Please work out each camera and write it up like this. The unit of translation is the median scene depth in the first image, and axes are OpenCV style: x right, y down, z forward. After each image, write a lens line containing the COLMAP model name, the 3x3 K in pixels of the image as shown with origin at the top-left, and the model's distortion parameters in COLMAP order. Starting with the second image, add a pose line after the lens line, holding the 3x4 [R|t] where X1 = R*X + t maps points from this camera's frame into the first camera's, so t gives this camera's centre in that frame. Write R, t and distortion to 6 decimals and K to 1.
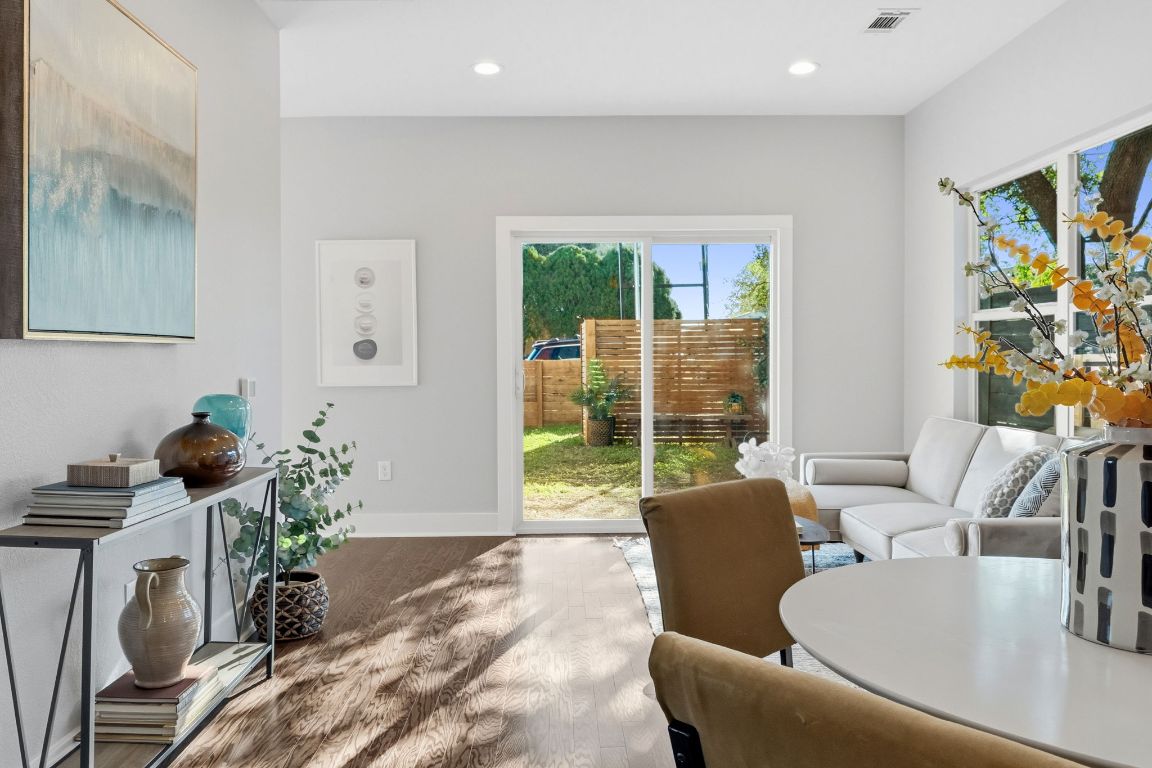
lens RADIAL K [[825.8, 0, 576.0], [0, 825.8, 384.0], [0, 0, 1]] dist [-0.029118, -0.001489]
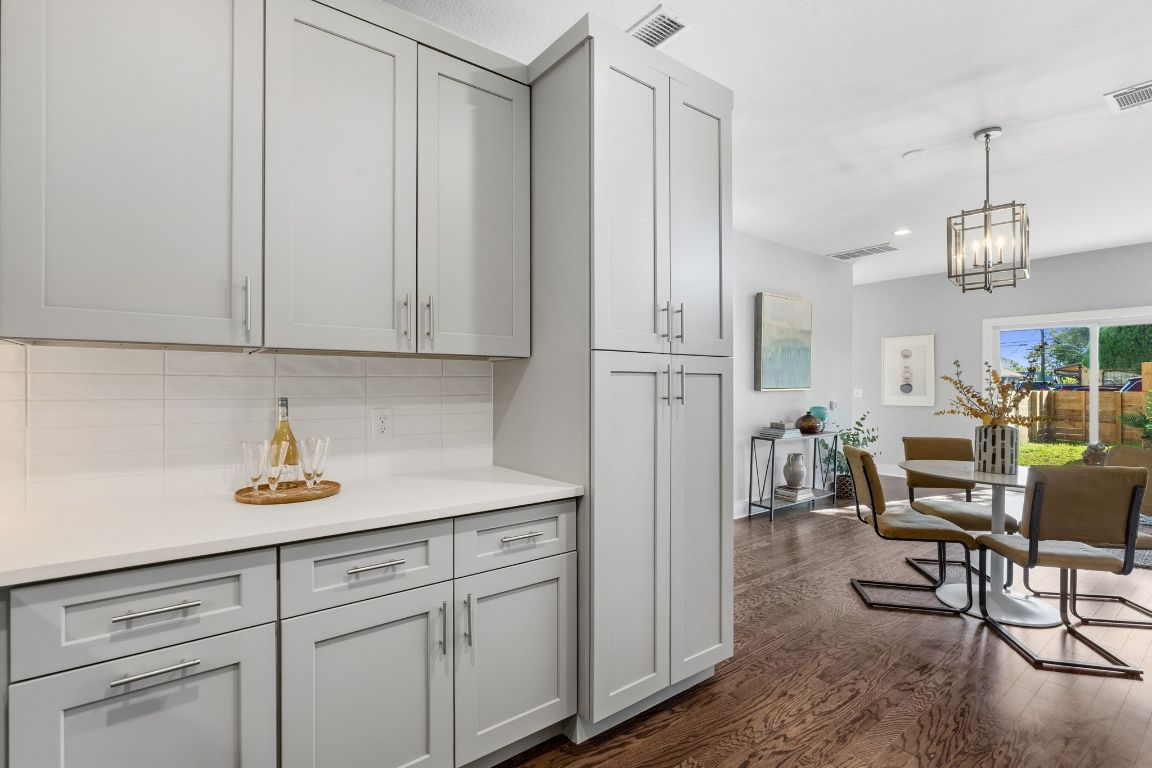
lens RADIAL K [[540.3, 0, 574.4], [0, 540.3, 376.6], [0, 0, 1]] dist [-0.001383, 0.000016]
pose [[0.598881, -0.005550, -0.800819, 0.687921], [-0.029737, 0.999132, -0.029162, -0.013087], [0.800286, 0.041278, 0.598196, -1.013490]]
